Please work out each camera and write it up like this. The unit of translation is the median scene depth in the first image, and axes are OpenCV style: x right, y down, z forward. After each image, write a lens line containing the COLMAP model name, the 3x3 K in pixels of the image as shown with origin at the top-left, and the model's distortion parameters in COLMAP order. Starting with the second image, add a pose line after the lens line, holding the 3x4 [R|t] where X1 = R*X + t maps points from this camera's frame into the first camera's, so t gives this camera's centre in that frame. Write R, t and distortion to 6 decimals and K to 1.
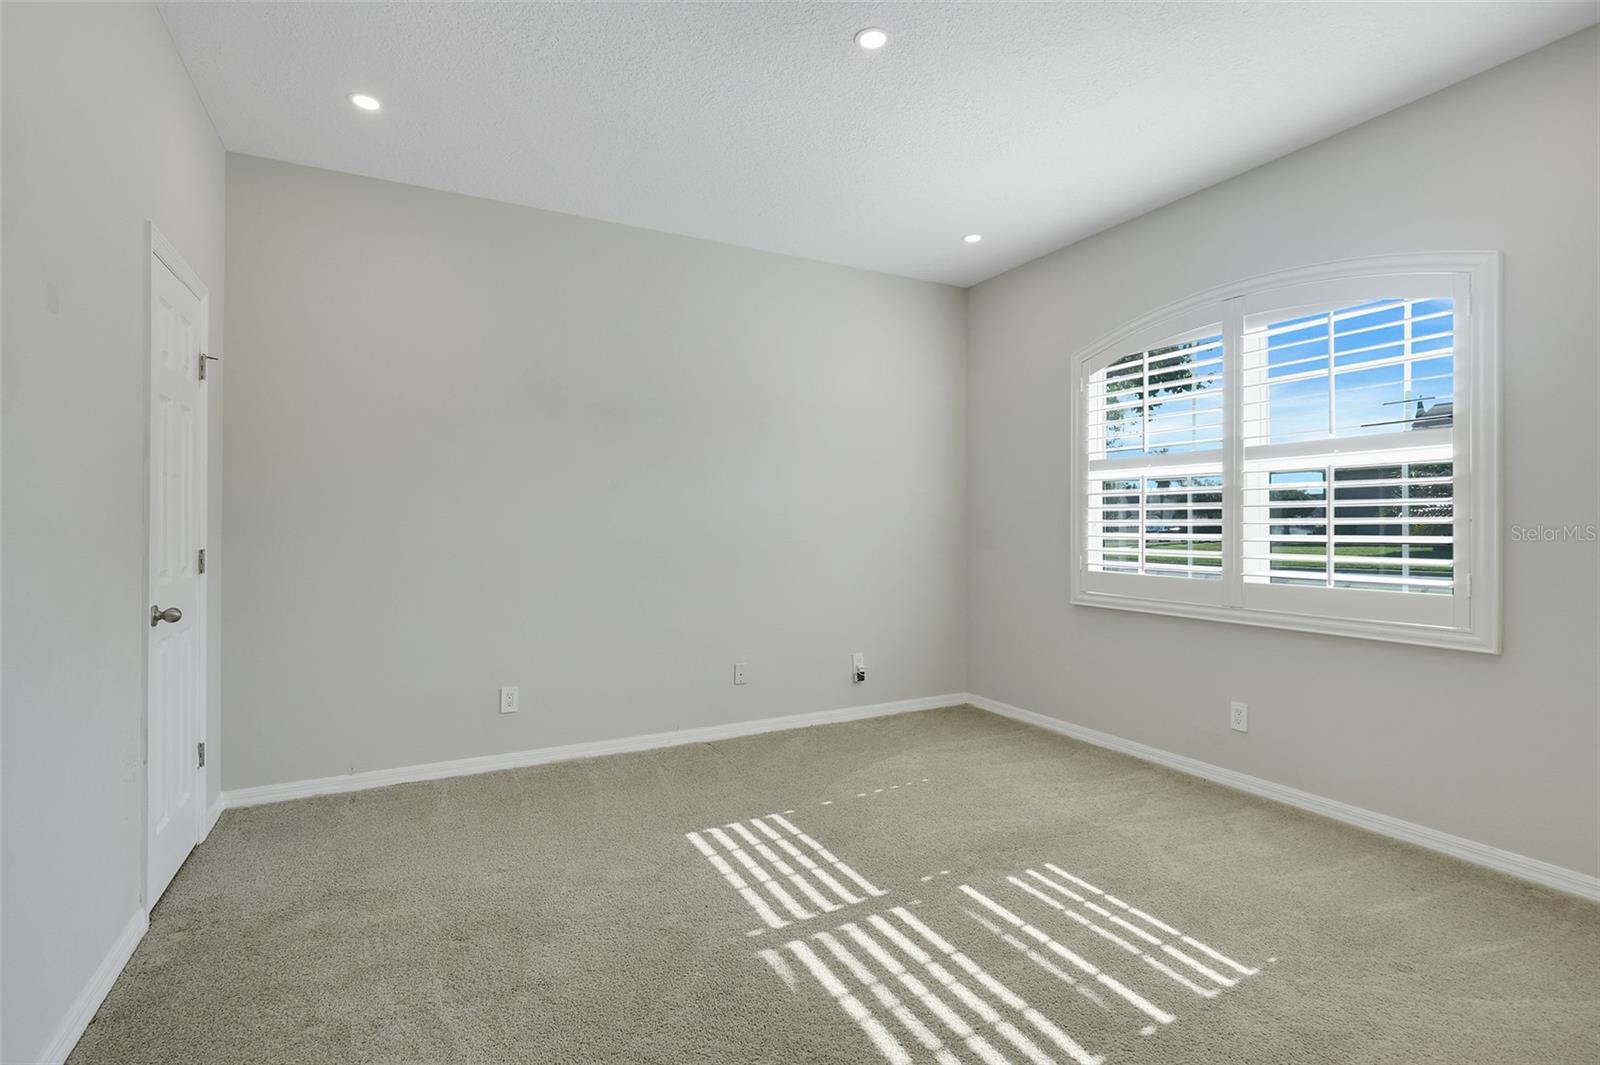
lens RADIAL K [[735.9, 0, 799.6], [0, 735.9, 527.6], [0, 0, 1]] dist [-0.002142, 0.000011]
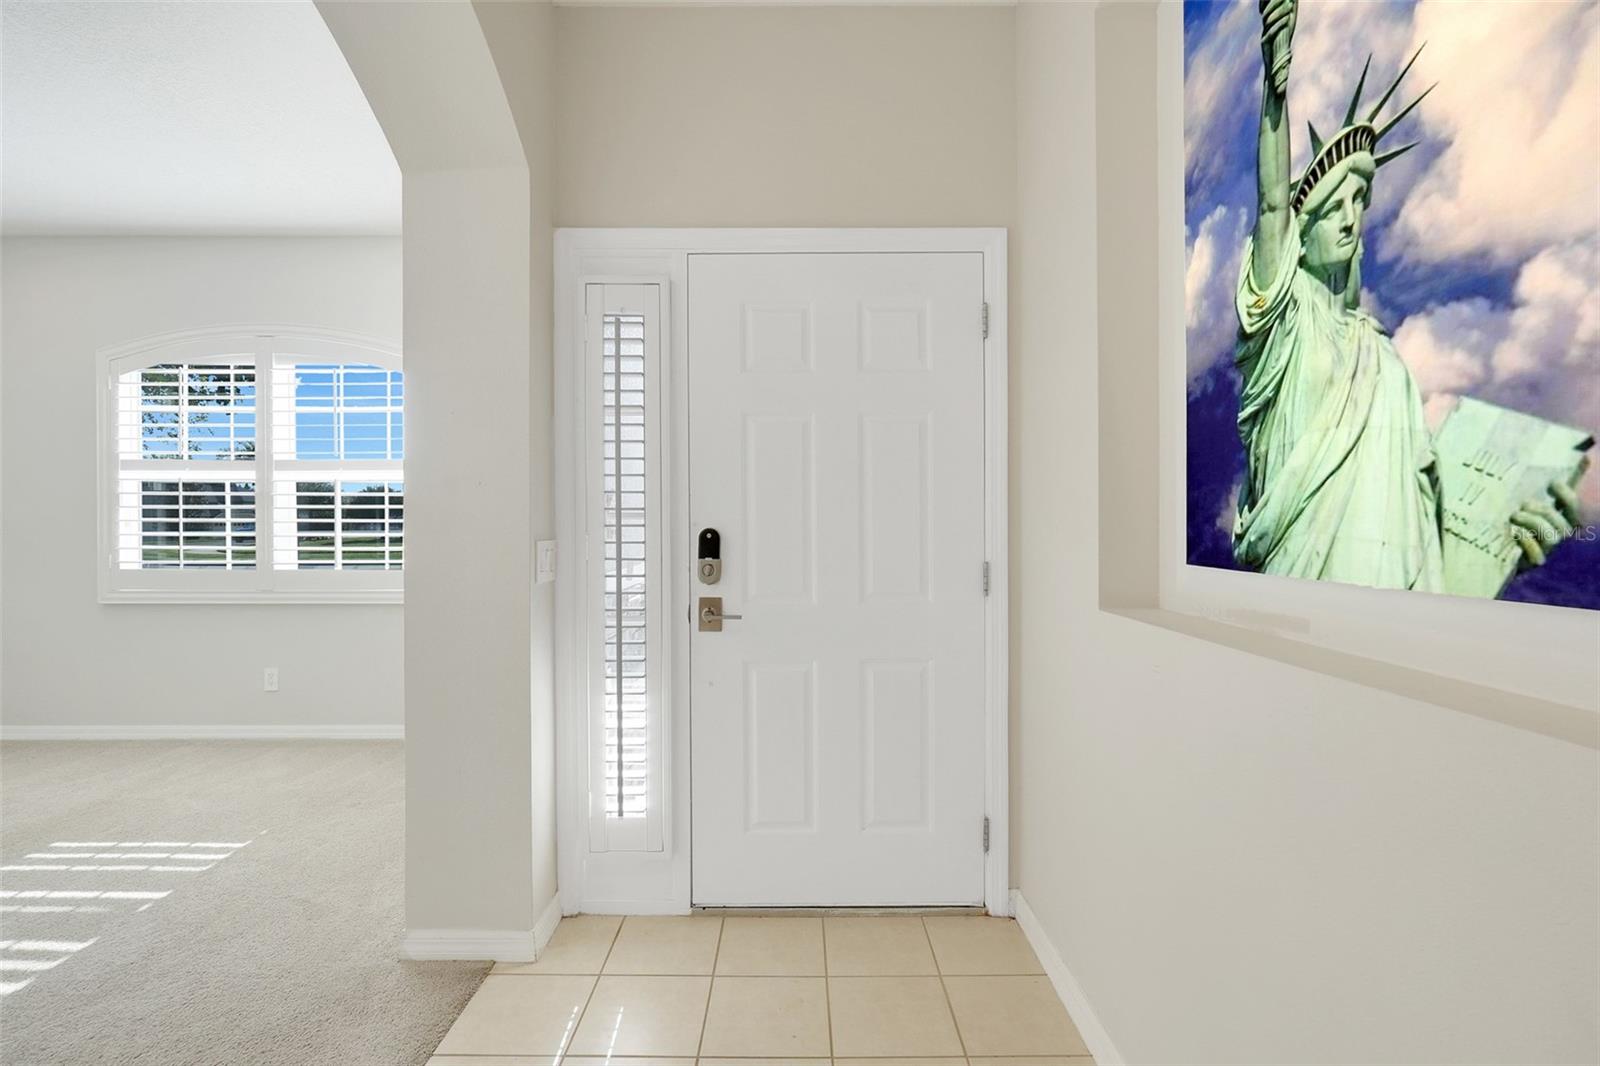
lens RADIAL K [[735.9, 0, 797.5], [0, 735.9, 530.2], [0, 0, 1]] dist [-0.002142, 0.000011]
pose [[0.470994, -0.006066, 0.882116, -0.073373], [0.004842, 0.999979, 0.004291, 0.007150], [-0.882123, 0.002250, 0.471013, -0.370424]]
